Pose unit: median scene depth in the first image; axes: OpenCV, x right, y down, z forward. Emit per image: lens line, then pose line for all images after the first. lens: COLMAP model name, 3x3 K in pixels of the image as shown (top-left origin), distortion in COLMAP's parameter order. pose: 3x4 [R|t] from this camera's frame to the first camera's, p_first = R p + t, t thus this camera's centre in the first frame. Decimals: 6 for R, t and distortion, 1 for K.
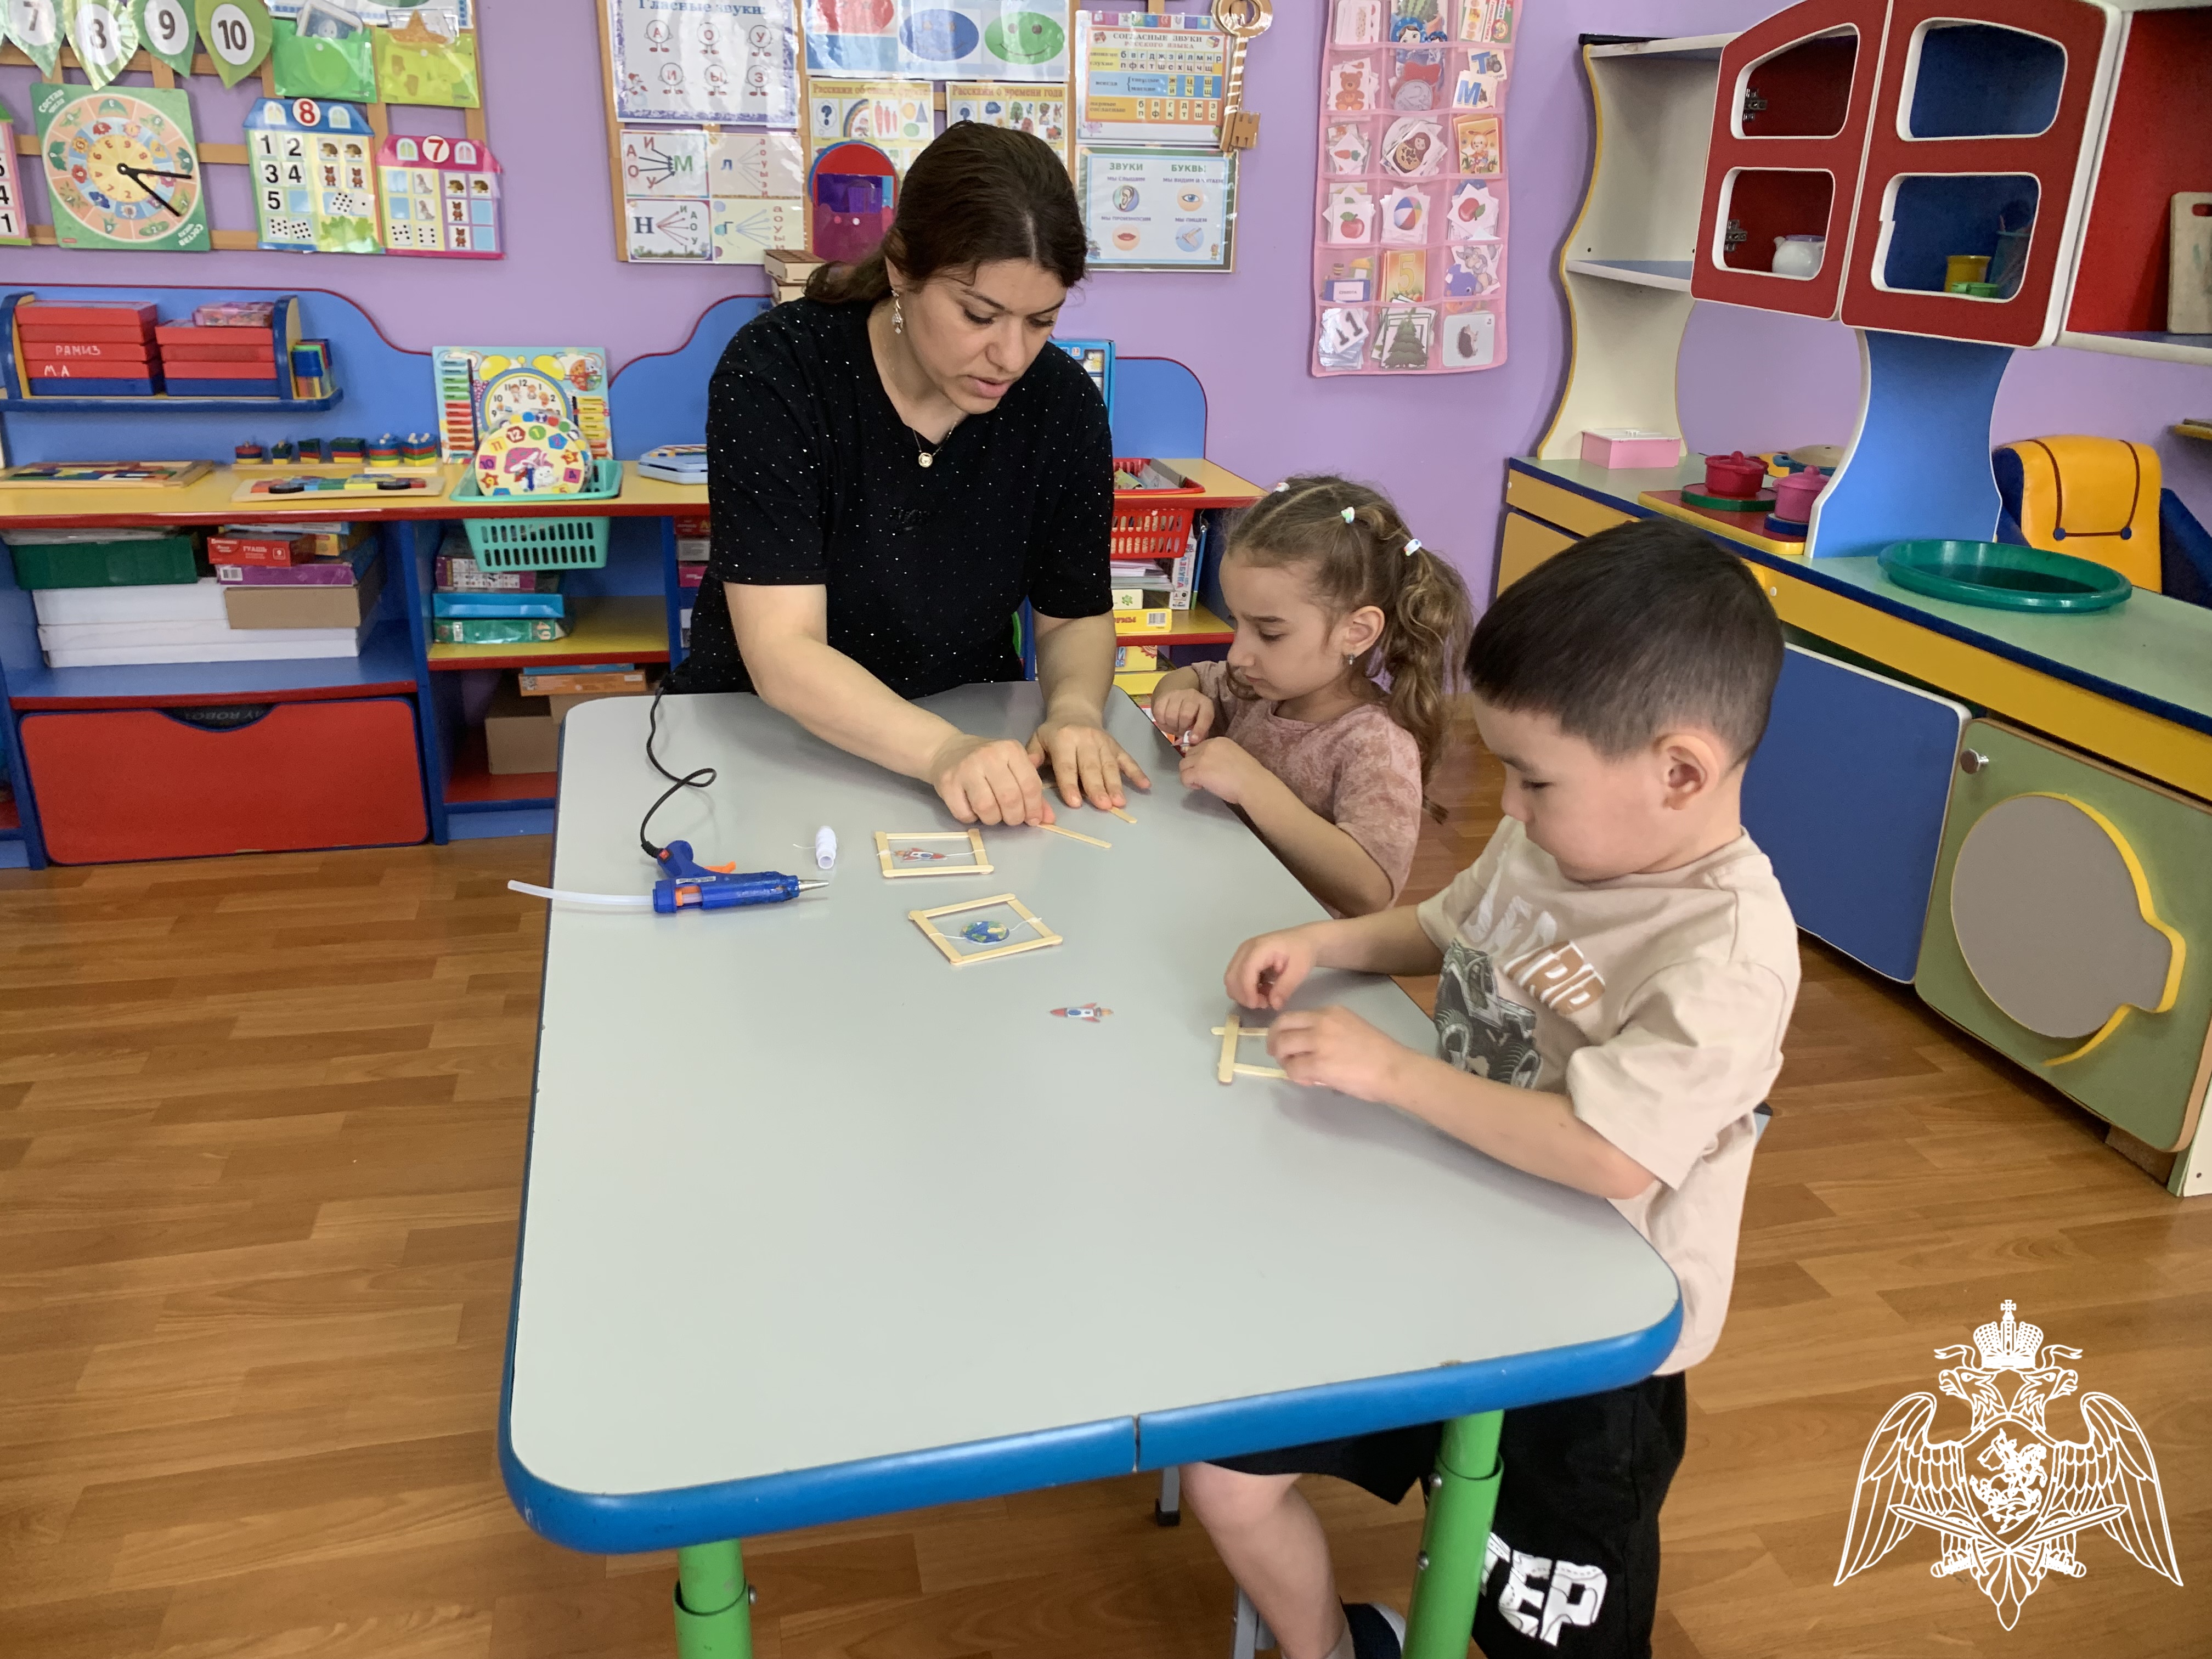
lens RADIAL K [[1775.4, 0, 1103.2], [0, 1775.4, 835.4], [0, 0, 1]] dist [0.000084, 0.007996]
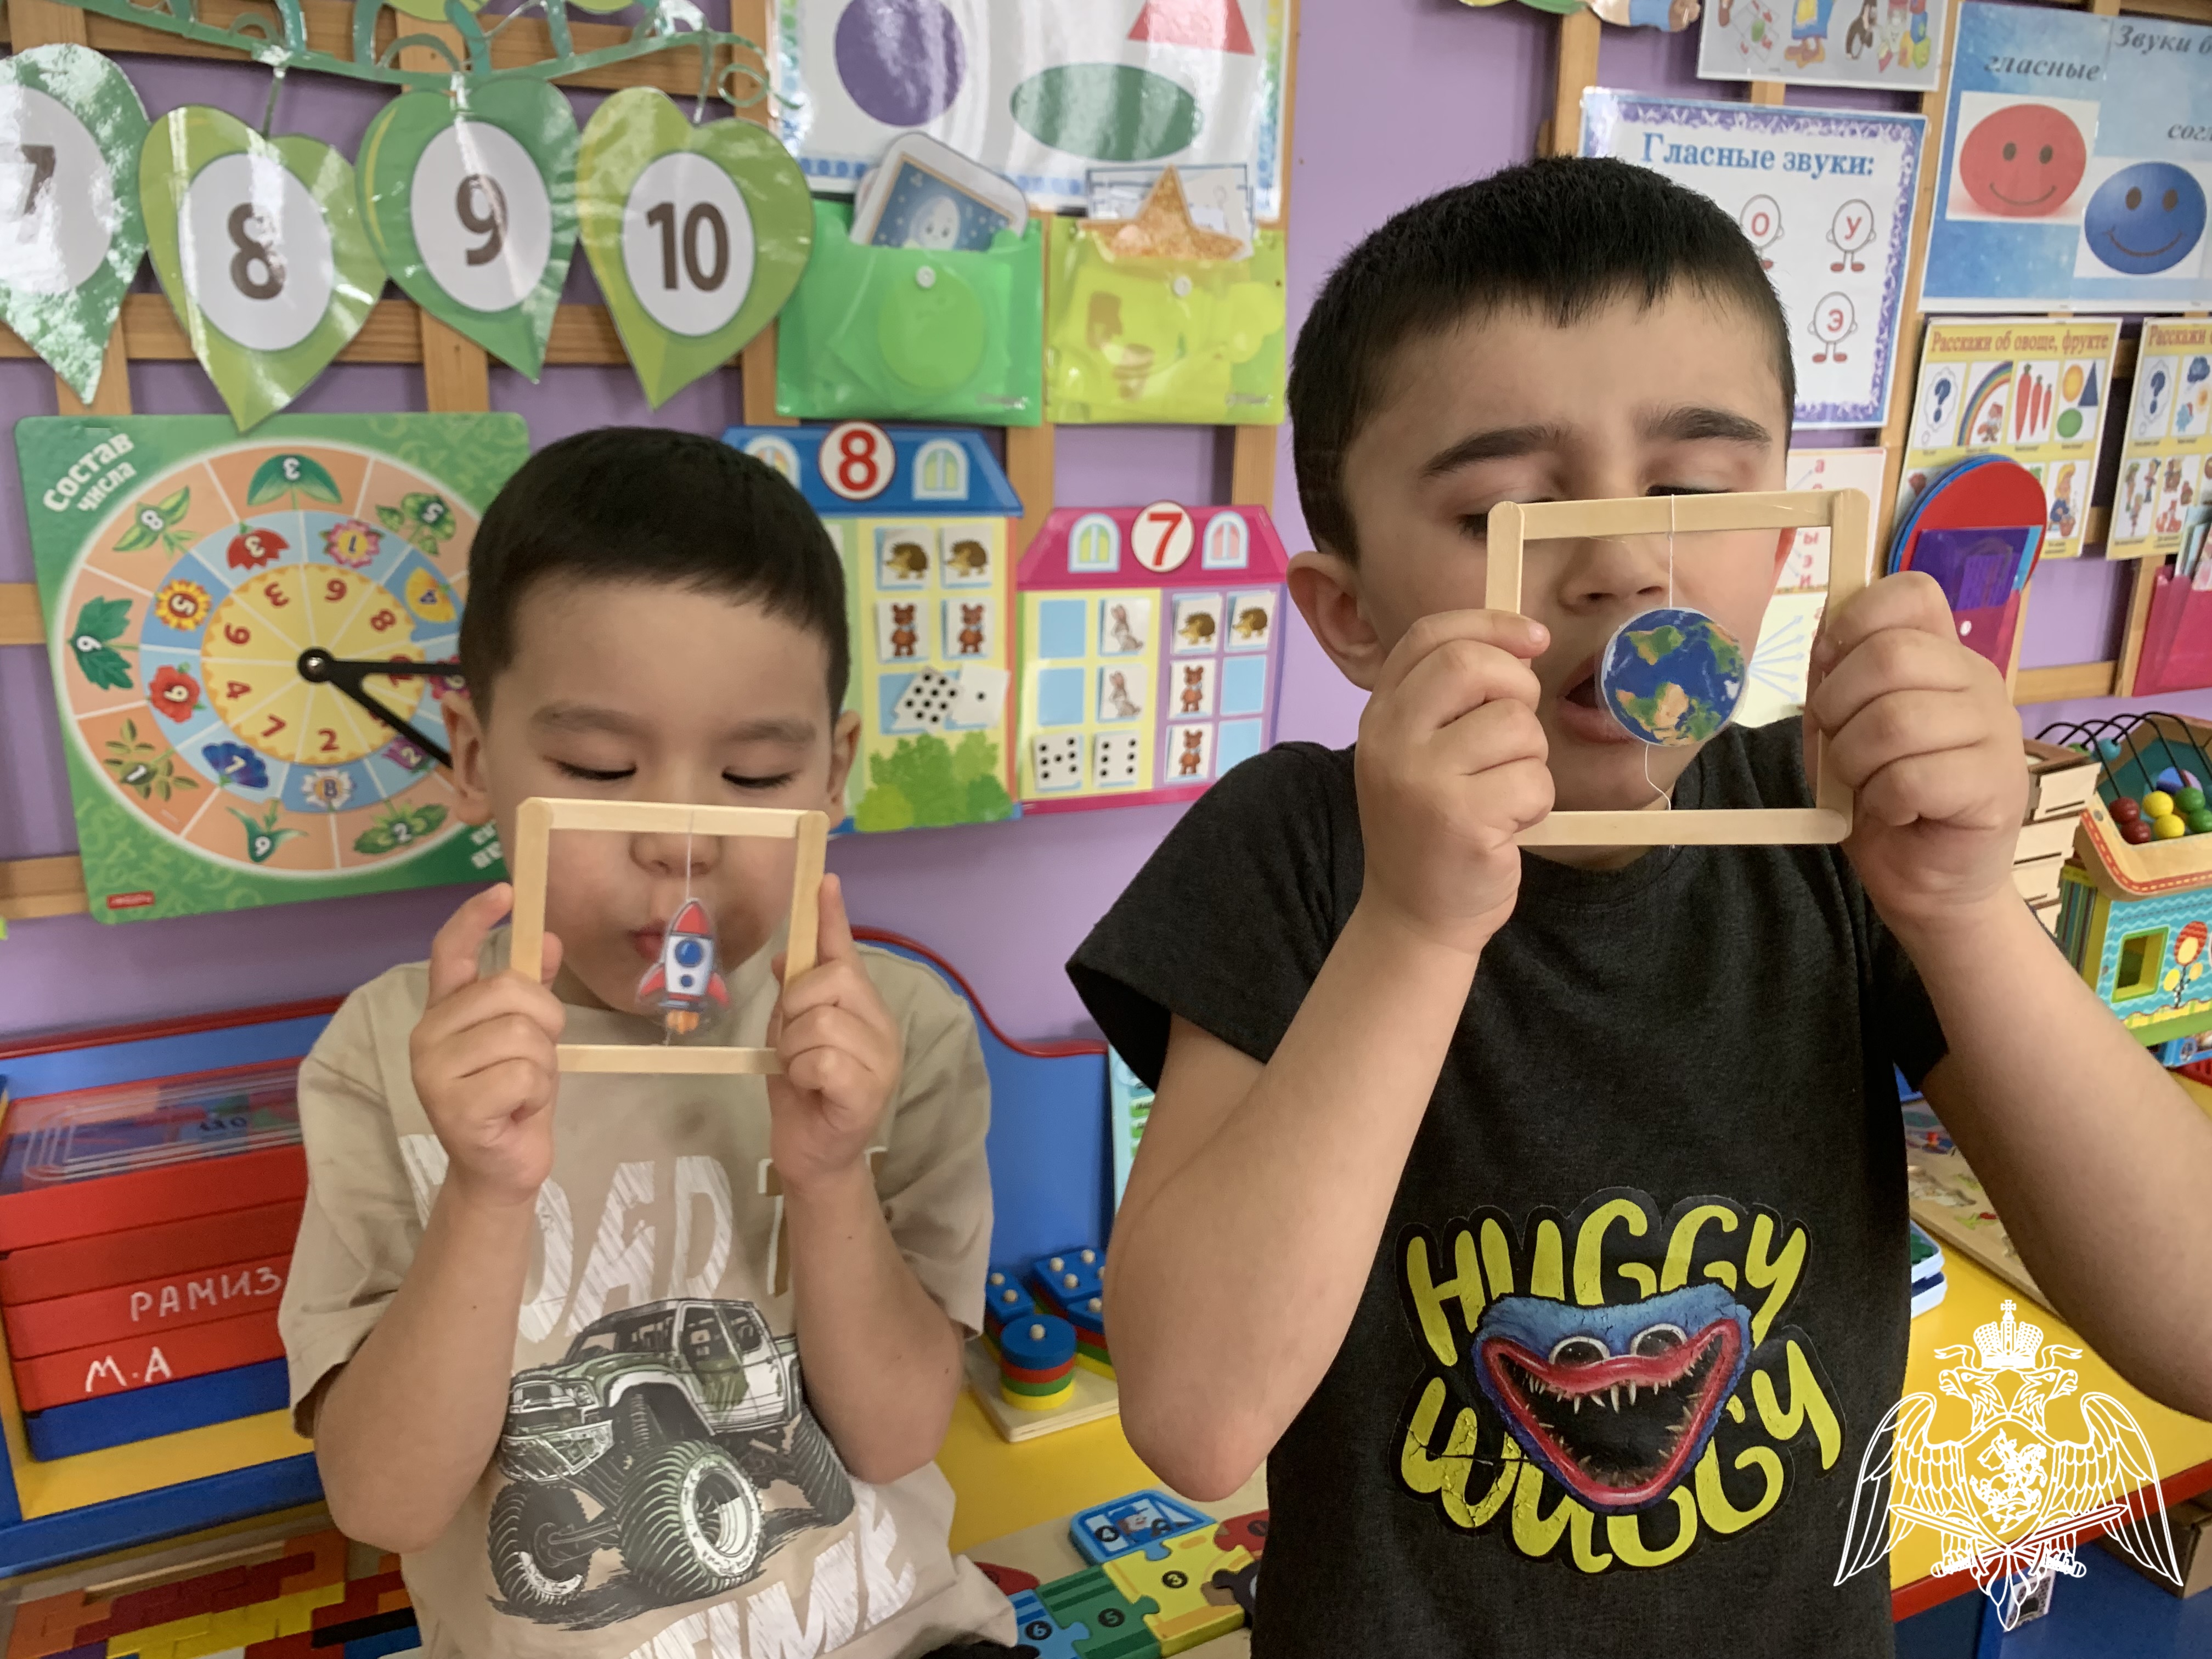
lens RADIAL K [[1775.4, 0, 1107.5], [0, 1775.4, 821.5], [0, 0, 1]] dist [0.000084, 0.007996]
pose [[0.981103, -0.063286, 0.182843, -0.468224], [0.074110, 0.995842, -0.052979, -0.316990], [-0.178730, 0.065528, 0.981714, 0.663779]]
